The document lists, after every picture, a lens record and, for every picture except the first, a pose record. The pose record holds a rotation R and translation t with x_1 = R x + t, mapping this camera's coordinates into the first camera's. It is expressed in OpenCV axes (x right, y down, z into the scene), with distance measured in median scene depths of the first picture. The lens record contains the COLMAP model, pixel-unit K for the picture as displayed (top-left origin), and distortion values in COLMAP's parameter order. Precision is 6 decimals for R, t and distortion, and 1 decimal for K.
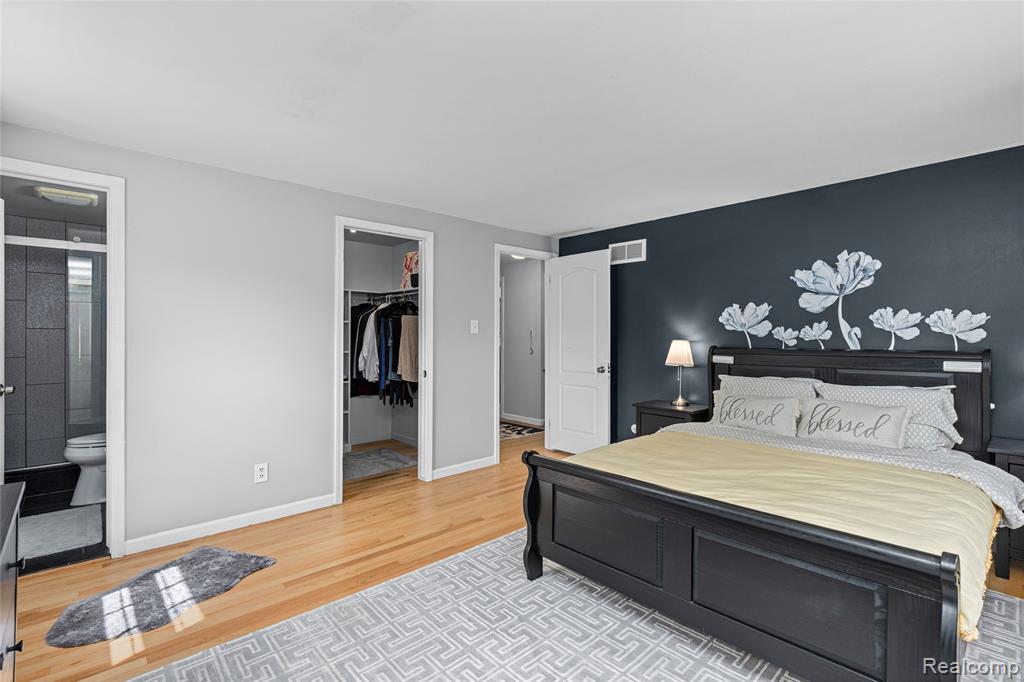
lens RADIAL K [[475.1, 0, 512.5], [0, 475.1, 332.0], [0, 0, 1]] dist [0.005604, 0.000019]
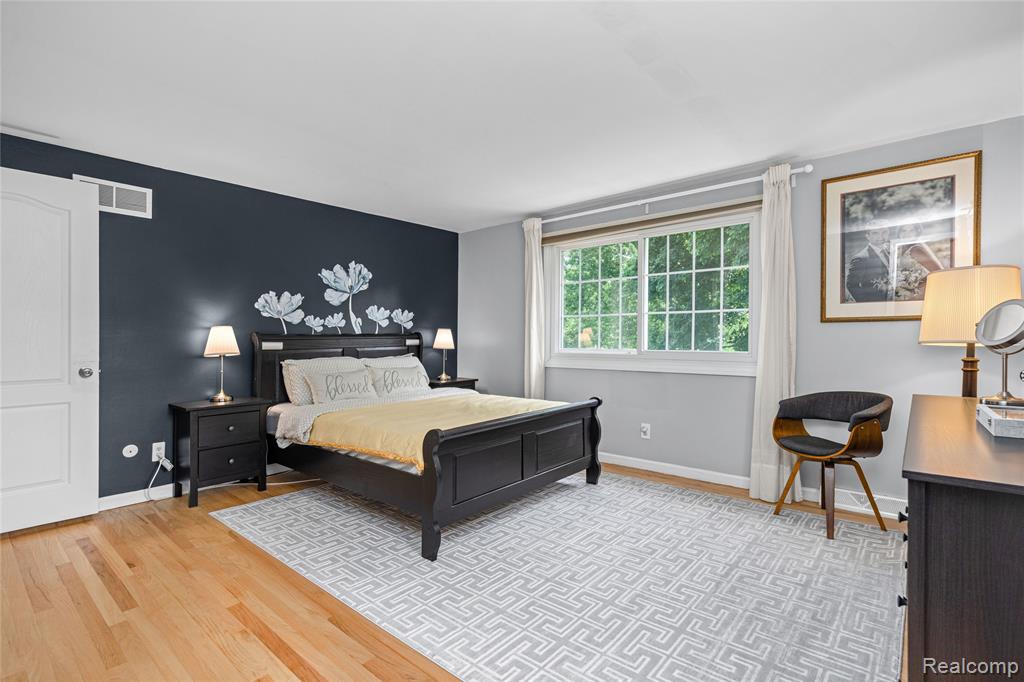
lens RADIAL K [[475.1, 0, 512.5], [0, 475.1, 344.6], [0, 0, 1]] dist [0.005604, 0.000019]
pose [[-0.116655, -0.018546, 0.992999, -0.690216], [-0.003532, 0.999827, 0.018258, 0.039731], [-0.993166, -0.001377, -0.116701, 0.691586]]
